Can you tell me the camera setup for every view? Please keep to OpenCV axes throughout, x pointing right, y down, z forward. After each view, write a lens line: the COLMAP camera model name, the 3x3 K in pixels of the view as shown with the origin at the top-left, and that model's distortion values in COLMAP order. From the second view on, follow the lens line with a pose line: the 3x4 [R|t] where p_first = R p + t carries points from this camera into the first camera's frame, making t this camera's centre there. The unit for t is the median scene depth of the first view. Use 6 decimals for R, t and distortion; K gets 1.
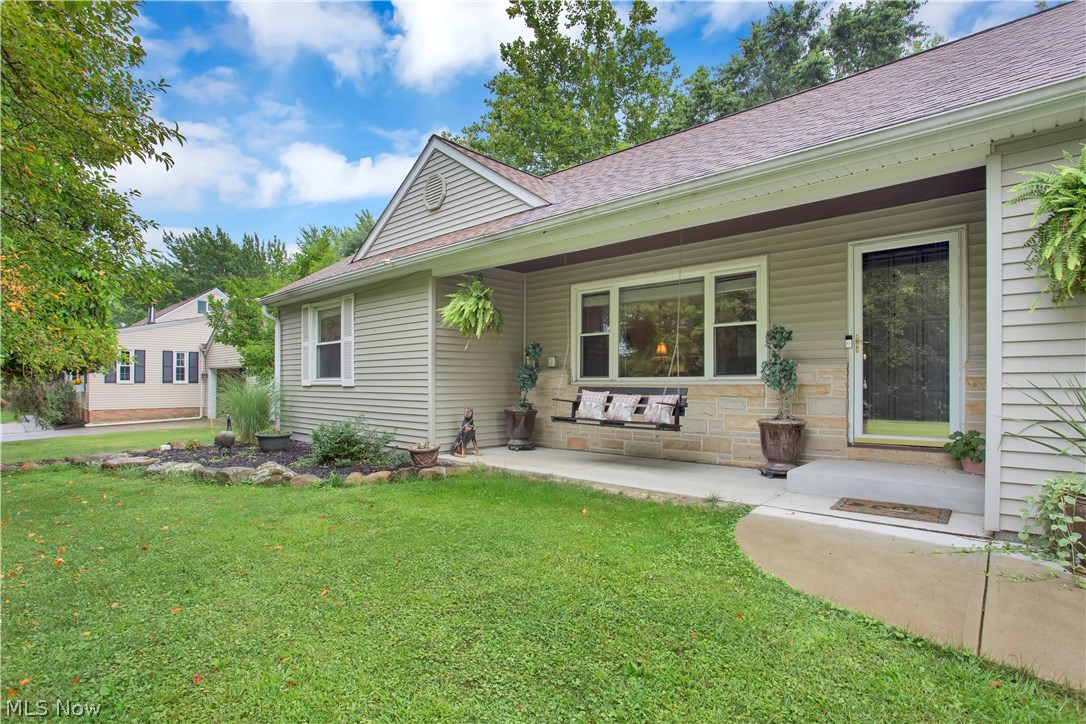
lens RADIAL K [[546.7, 0, 538.9], [0, 546.7, 372.1], [0, 0, 1]] dist [-0.054841, 0.016461]
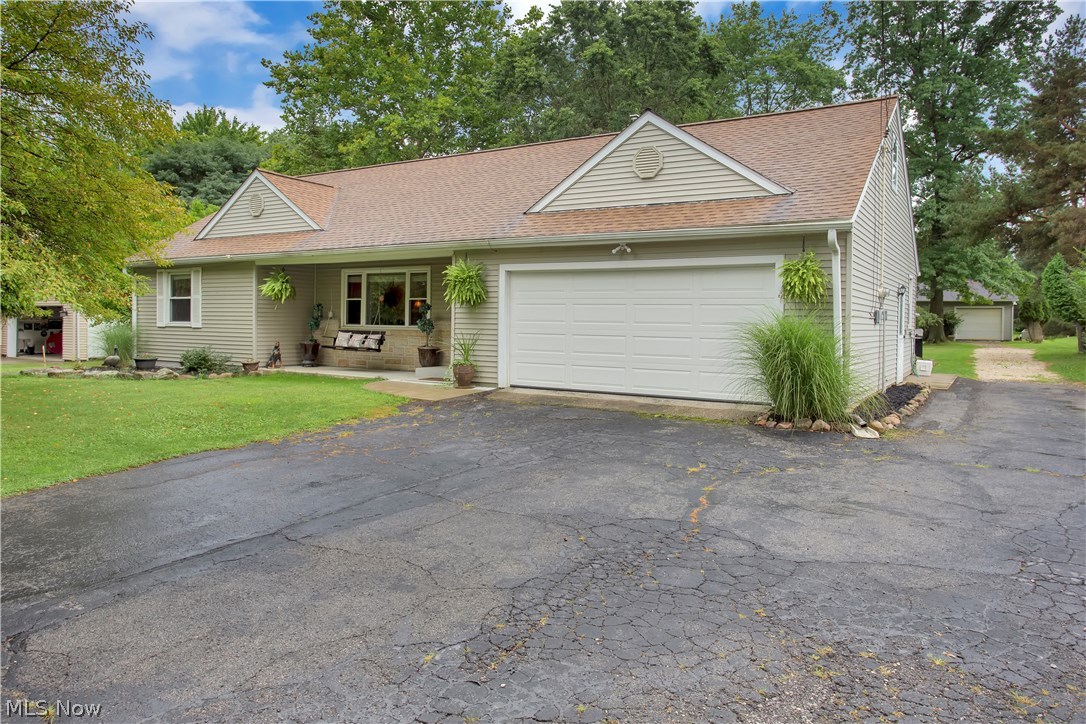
lens RADIAL K [[744.3, 0, 530.6], [0, 744.3, 332.4], [0, 0, 1]] dist [-0.019268, 0.013415]
pose [[0.984967, 0.011059, 0.172387, 0.259921], [-0.016958, 0.999319, 0.032786, -0.053866], [-0.171907, -0.035217, 0.984484, -1.471800]]
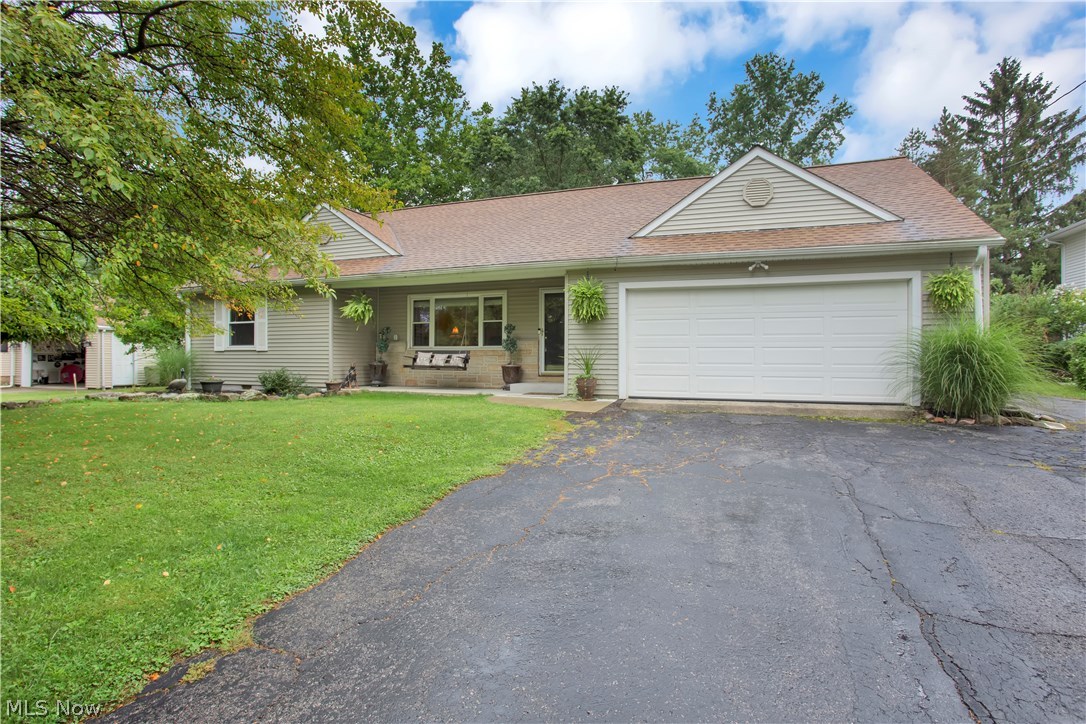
lens RADIAL K [[546.7, 0, 529.0], [0, 546.7, 357.9], [0, 0, 1]] dist [-0.054841, 0.016461]
pose [[0.931811, 0.003877, 0.362923, -0.237980], [-0.010581, 0.999808, 0.016486, 0.015715], [-0.362789, -0.019202, 0.931673, -0.890474]]
